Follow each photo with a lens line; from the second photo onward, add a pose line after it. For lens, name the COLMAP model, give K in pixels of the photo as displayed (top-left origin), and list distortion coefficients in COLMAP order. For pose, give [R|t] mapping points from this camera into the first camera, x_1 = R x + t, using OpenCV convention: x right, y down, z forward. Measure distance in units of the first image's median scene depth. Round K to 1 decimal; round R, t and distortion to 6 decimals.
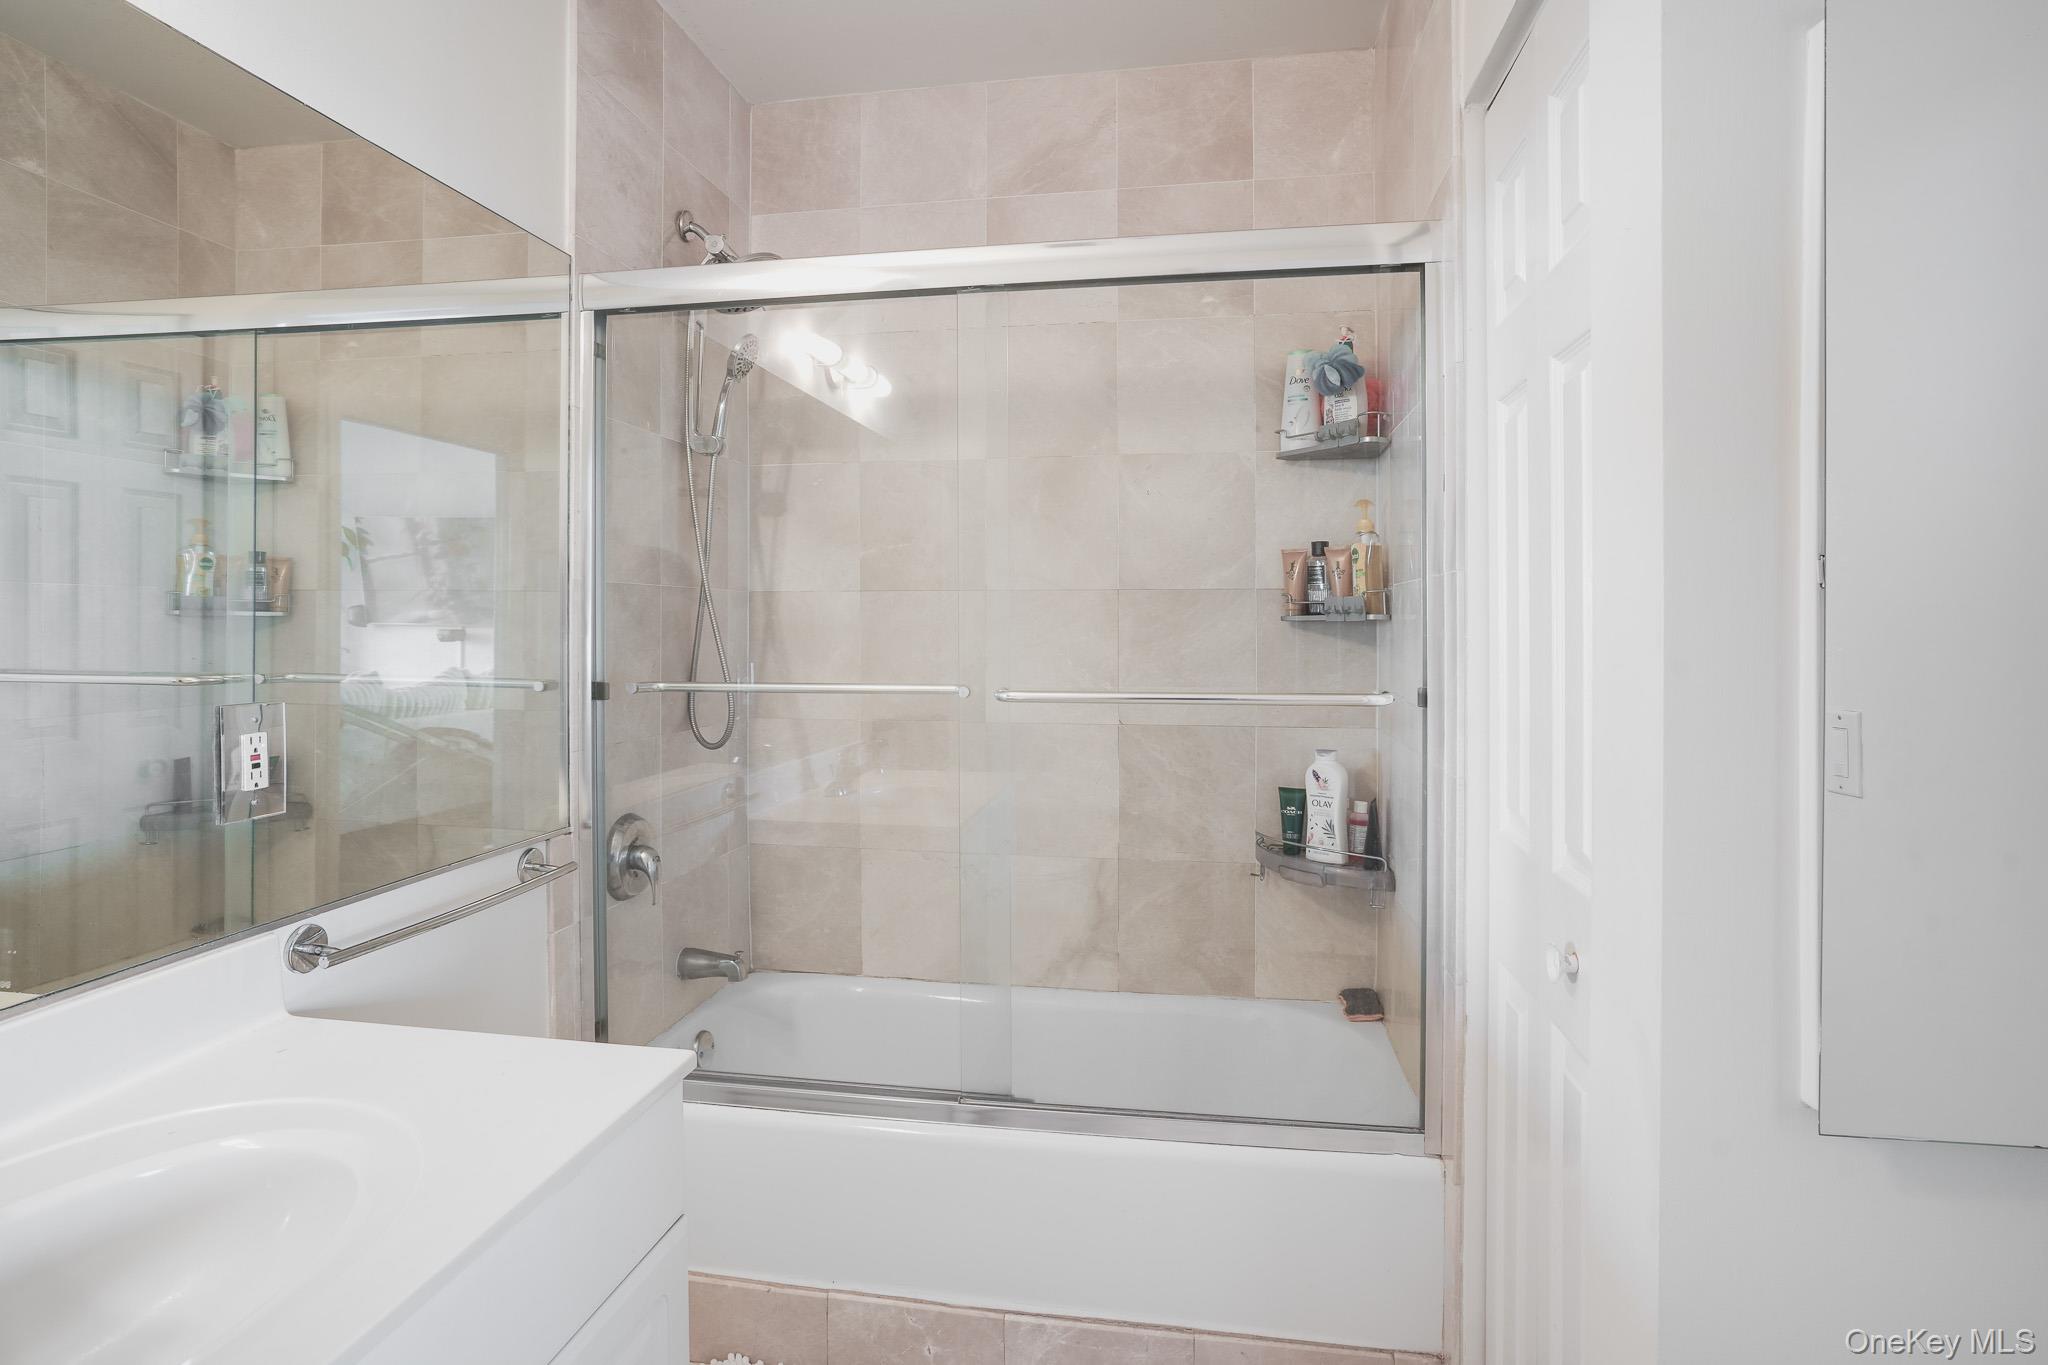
lens RADIAL K [[1065.1, 0, 1021.1], [0, 1065.1, 632.3], [0, 0, 1]] dist [-0.050044, 0.034825]
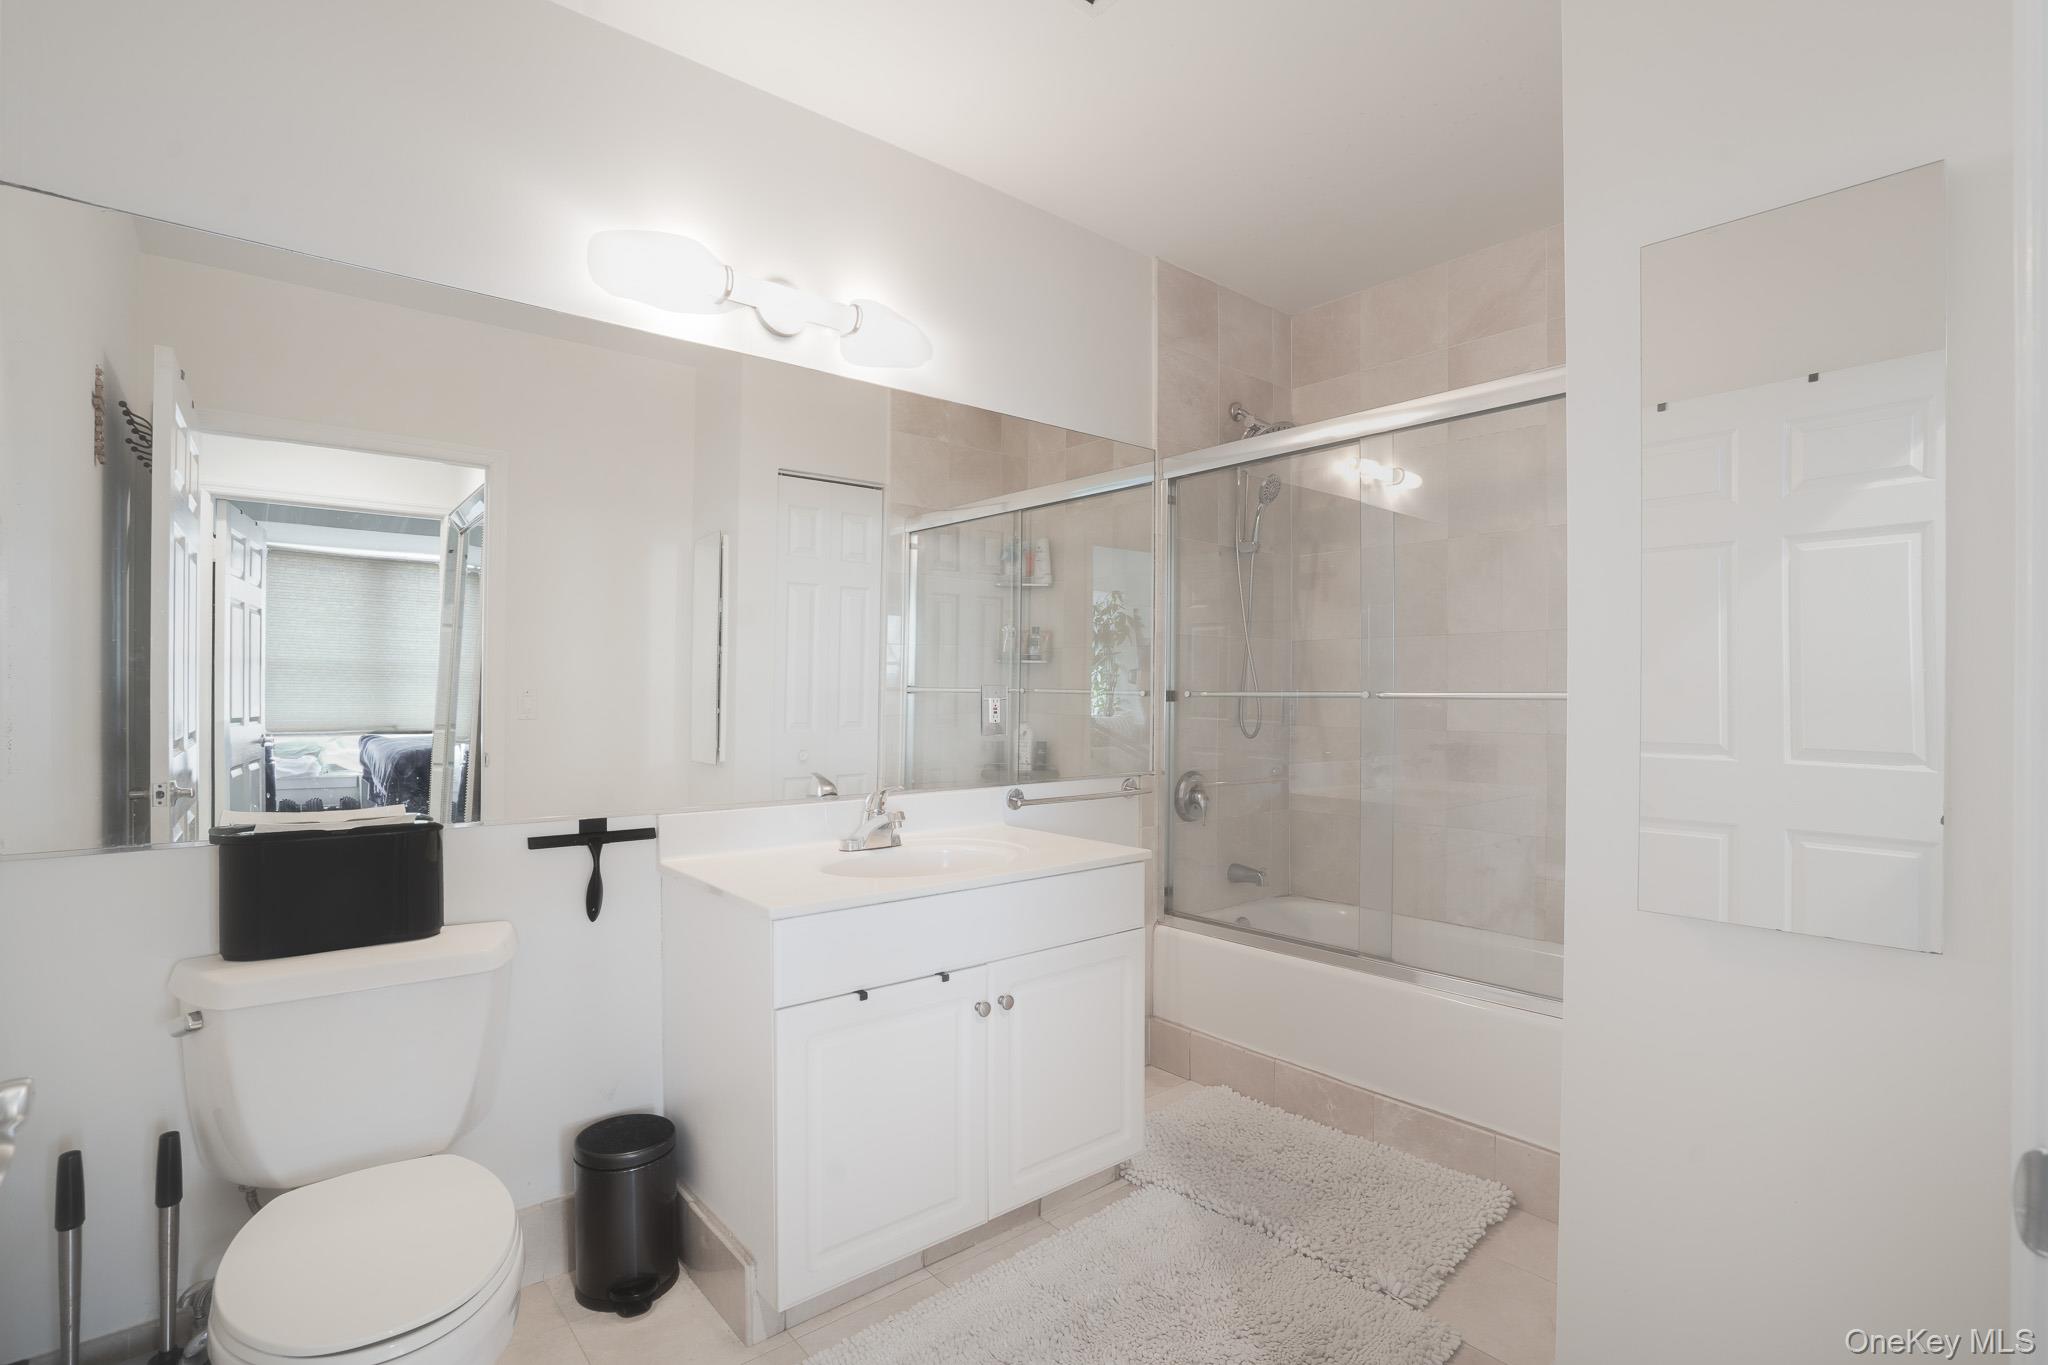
lens RADIAL K [[943.8, 0, 1024.0], [0, 943.8, 682.5], [0, 0, 1]] dist [-0.054927, 0.022486]
pose [[0.768073, -0.001818, -0.640360, 0.345831], [-0.009348, 0.999858, -0.014051, 0.049251], [0.640294, 0.016778, 0.767947, -0.294094]]
